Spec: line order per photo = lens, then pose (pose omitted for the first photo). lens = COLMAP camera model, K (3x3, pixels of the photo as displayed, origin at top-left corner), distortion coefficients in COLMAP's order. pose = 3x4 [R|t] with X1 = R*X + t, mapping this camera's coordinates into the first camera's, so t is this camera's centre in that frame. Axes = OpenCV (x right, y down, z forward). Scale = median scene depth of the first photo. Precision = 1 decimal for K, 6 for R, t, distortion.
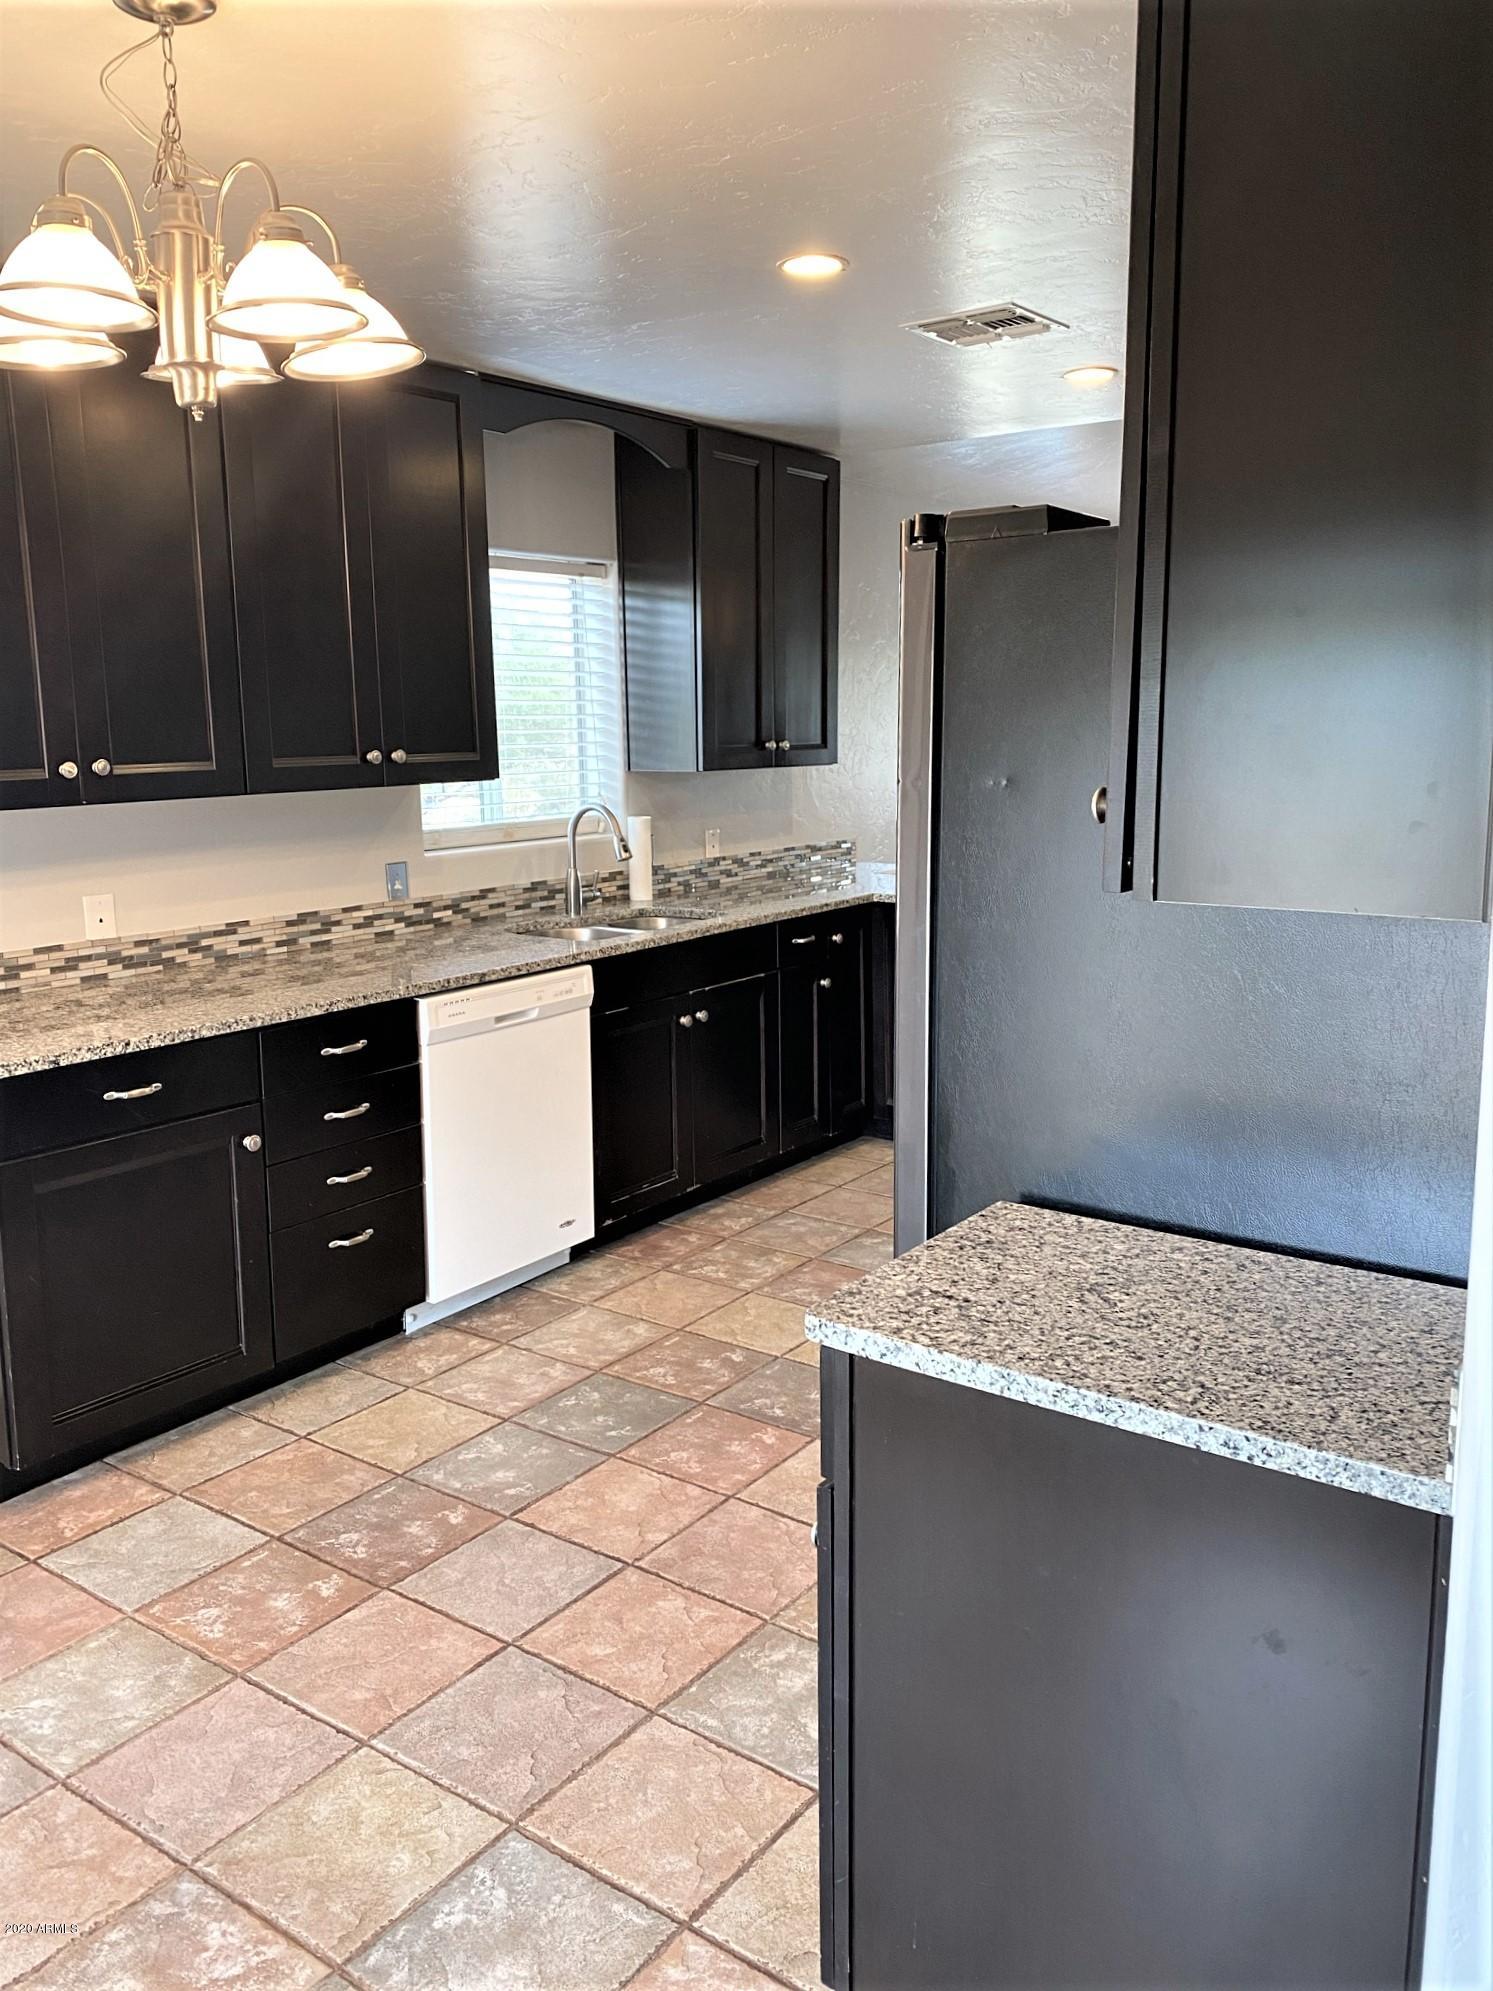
lens RADIAL K [[1545.5, 0, 746.9], [0, 1545.5, 997.2], [0, 0, 1]] dist [0.050090, -0.046924]
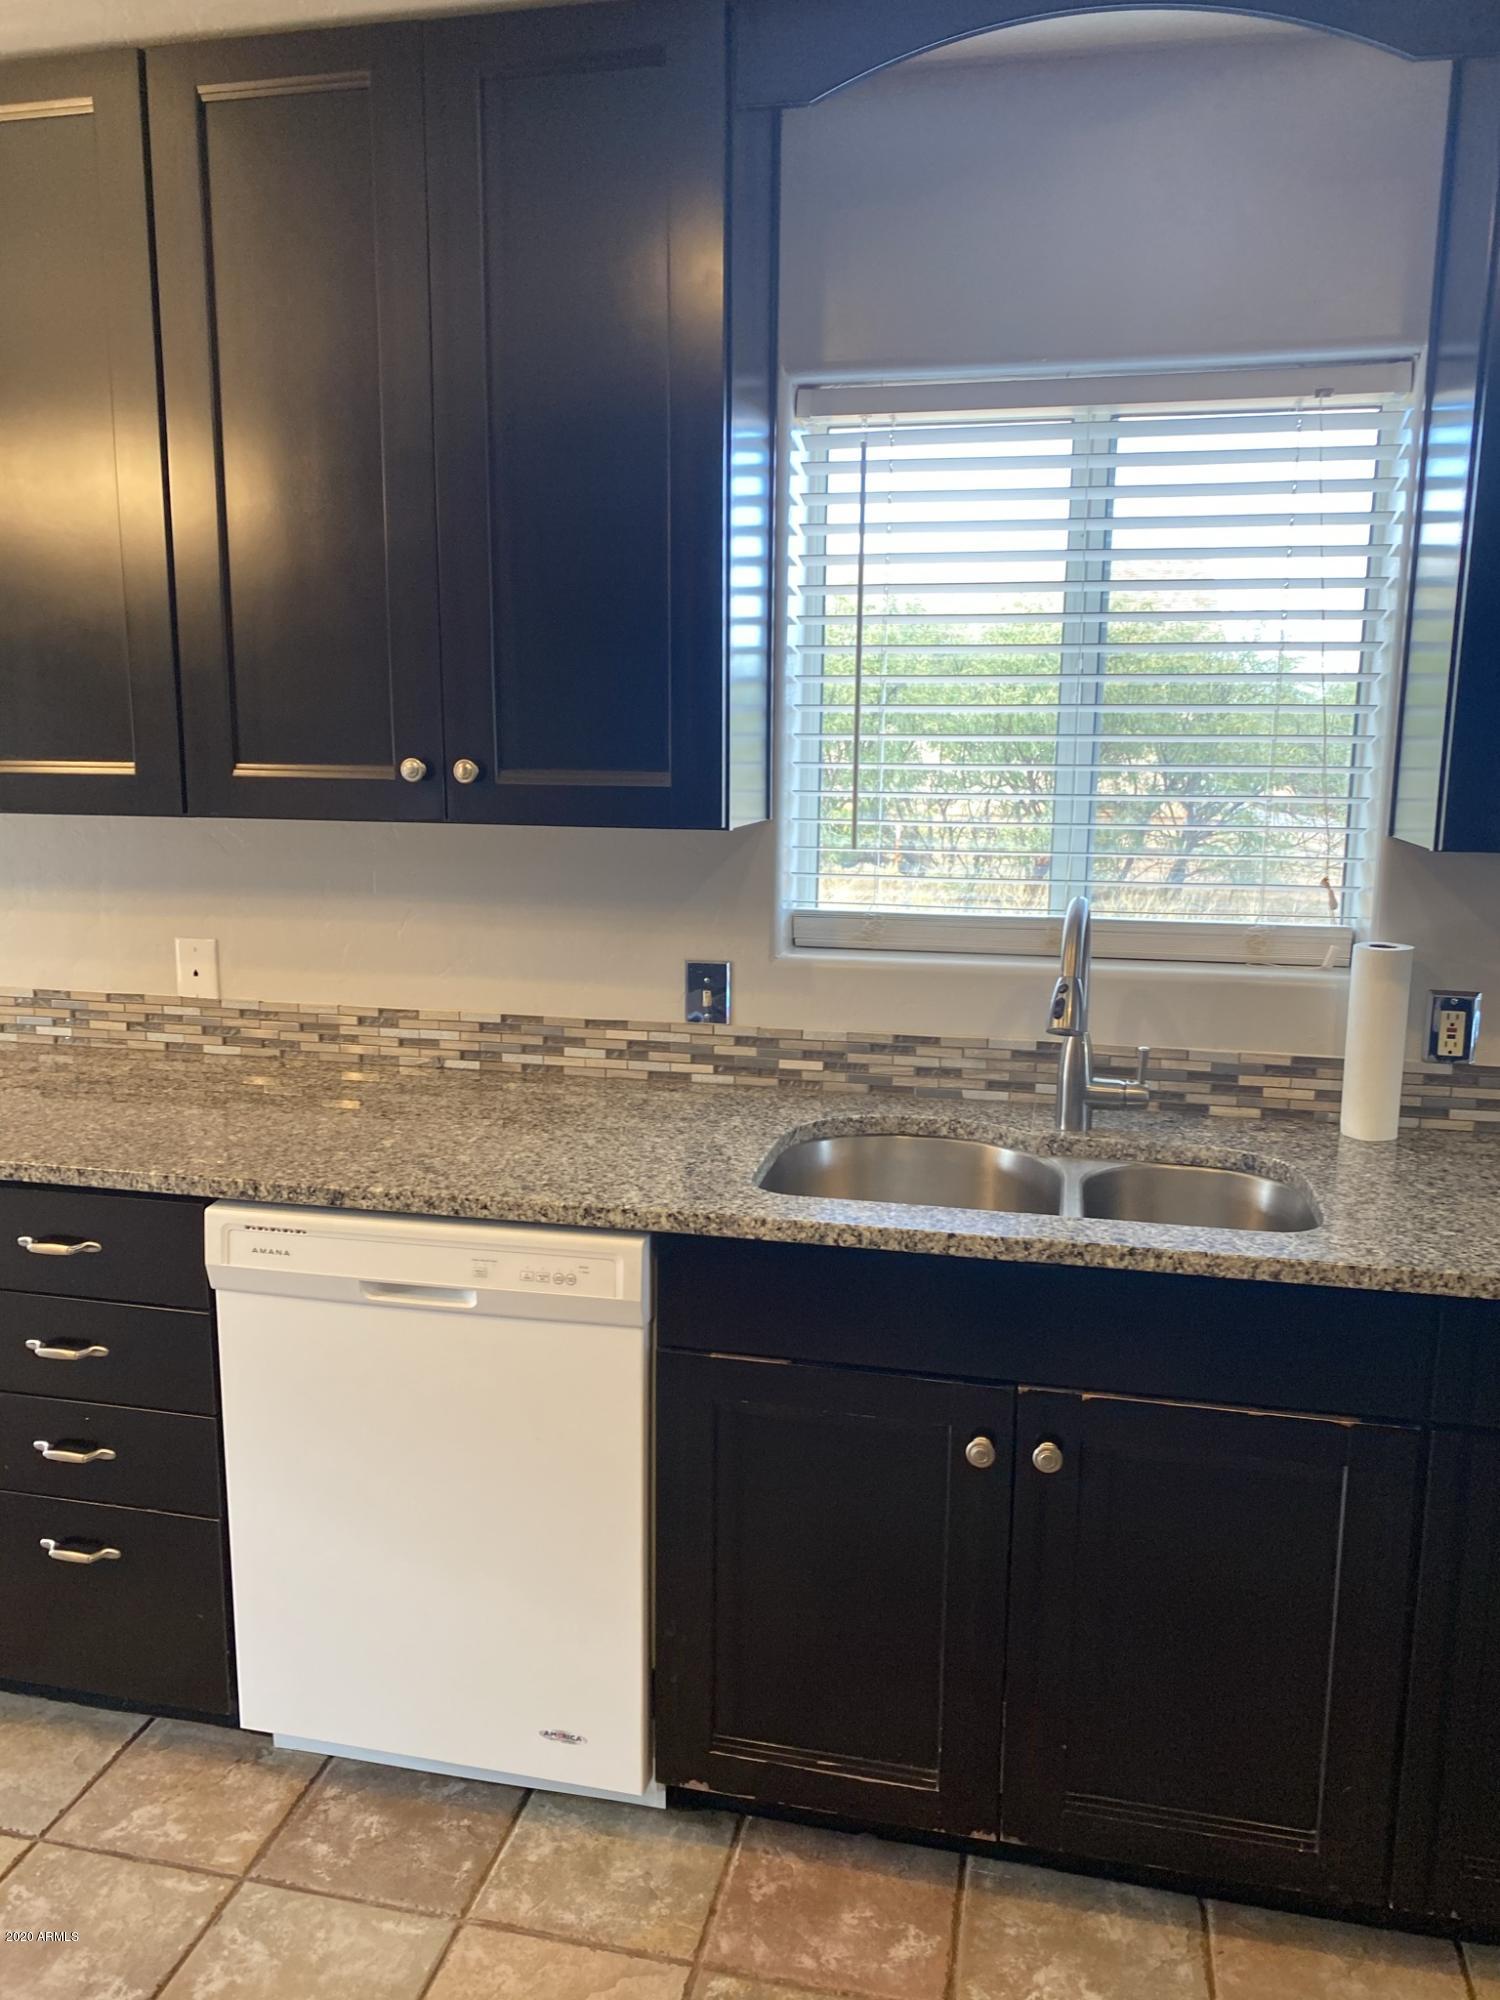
lens RADIAL K [[1552.5, 0, 735.2], [0, 1552.5, 997.0], [0, 0, 1]] dist [0.050090, -0.046924]
pose [[0.379444, 0.177805, -0.907969, 0.312480], [-0.176339, 0.977269, 0.117683, -0.149695], [0.908255, 0.115456, 0.402172, 0.823576]]
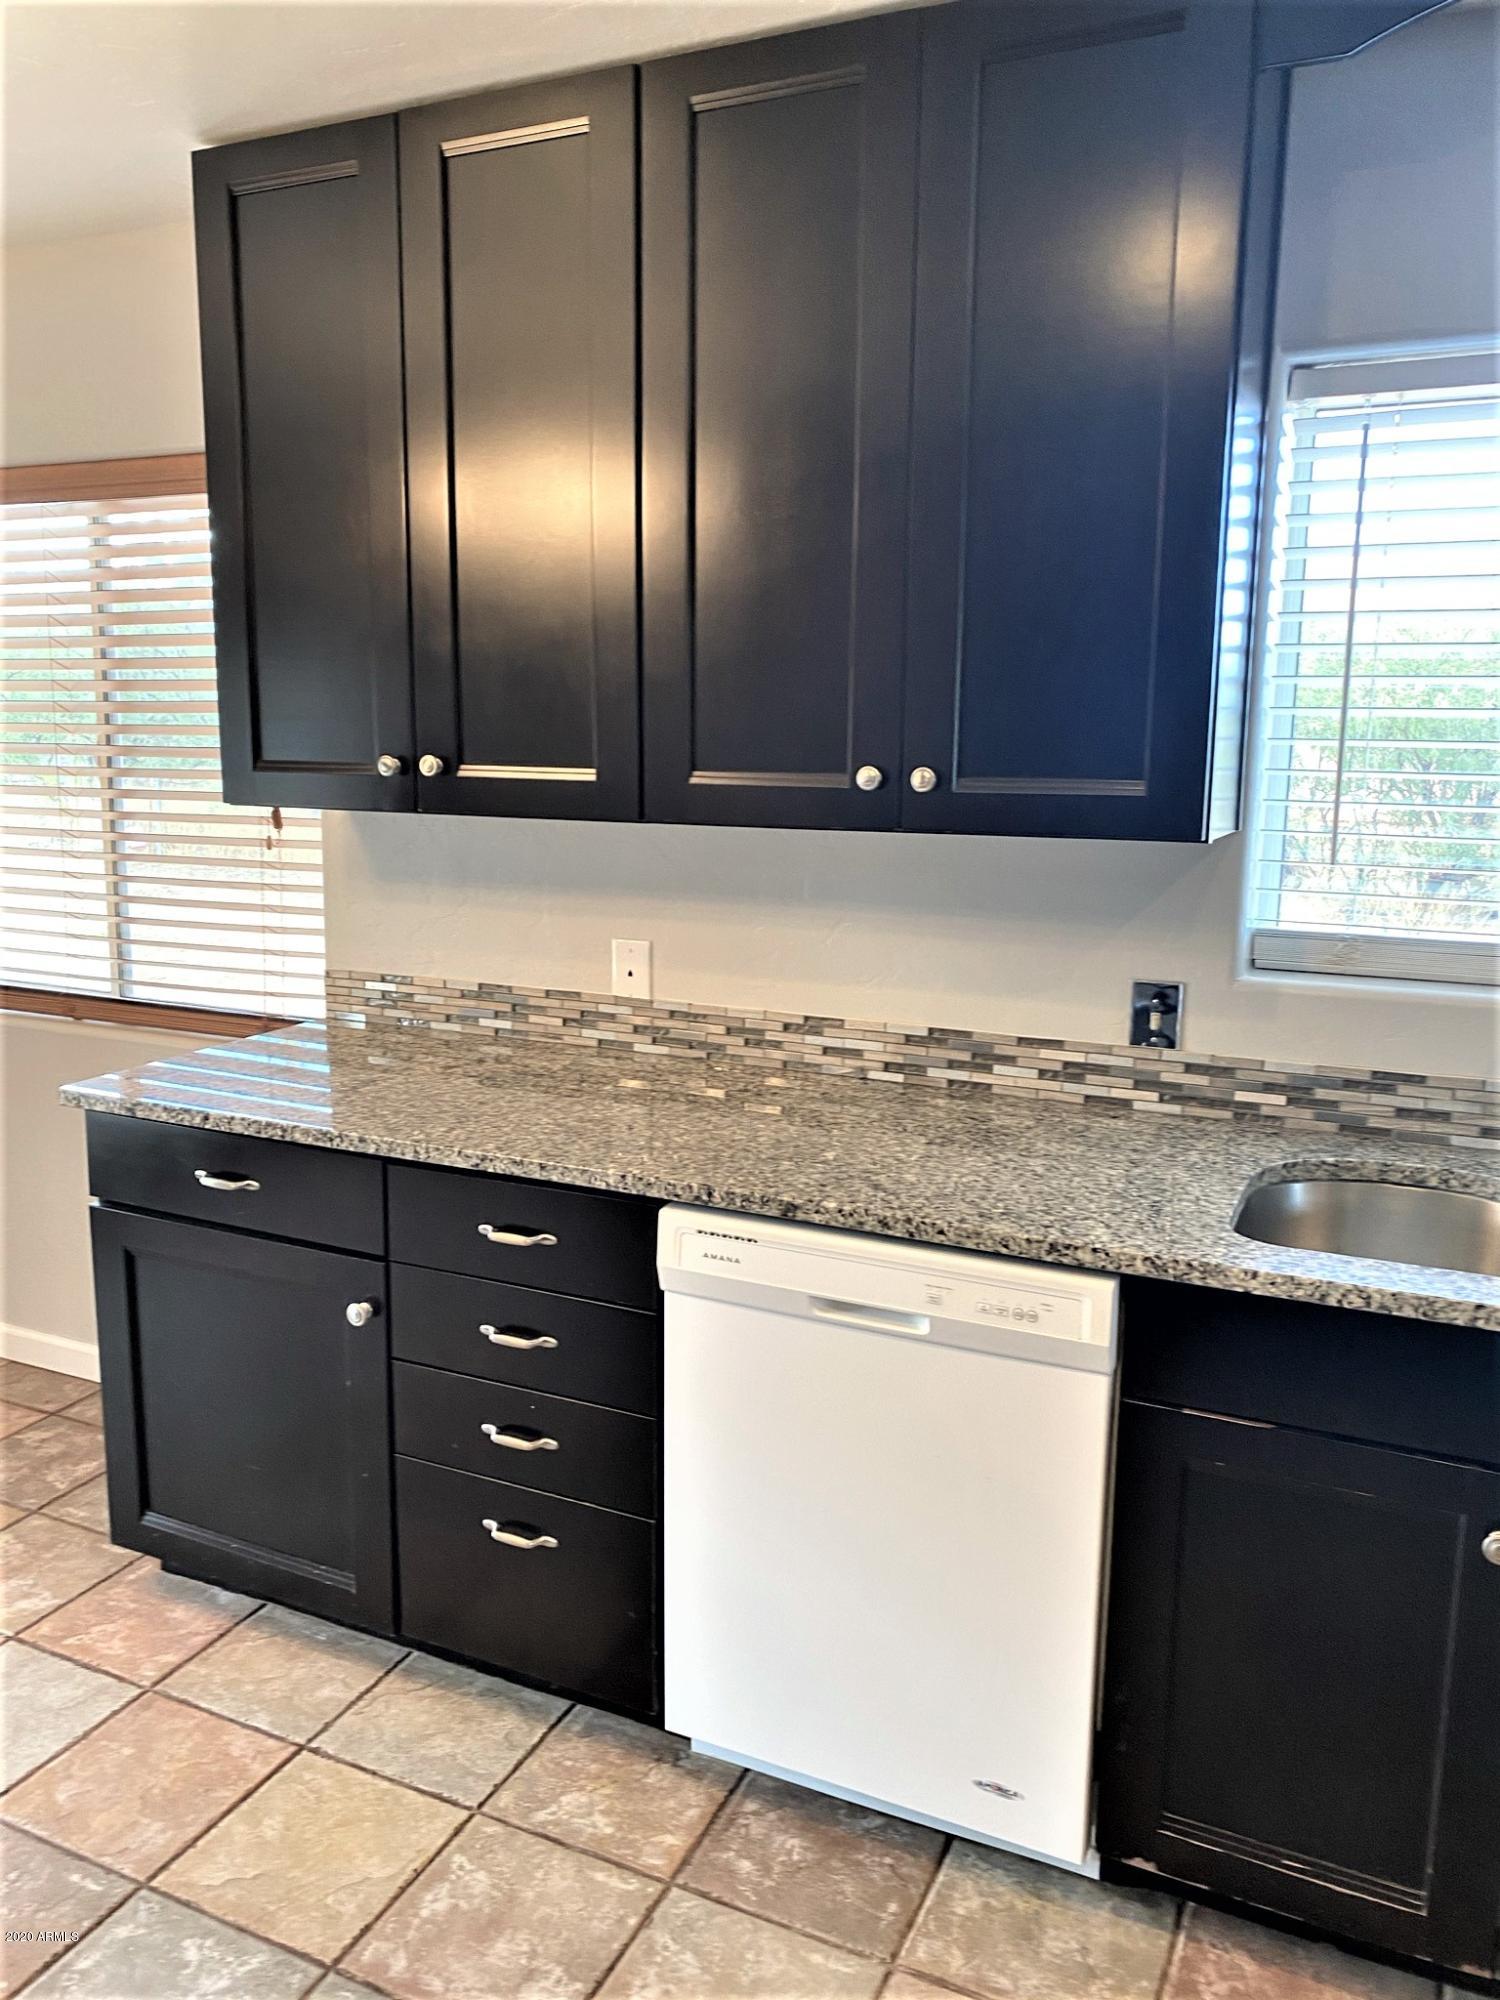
lens RADIAL K [[1552.5, 0, 733.0], [0, 1552.5, 996.0], [0, 0, 1]] dist [0.050090, -0.046924]
pose [[0.174303, 0.187496, -0.966677, 0.282929], [-0.187655, 0.970038, 0.154311, -0.144123], [0.966646, 0.154505, 0.204265, 0.789063]]
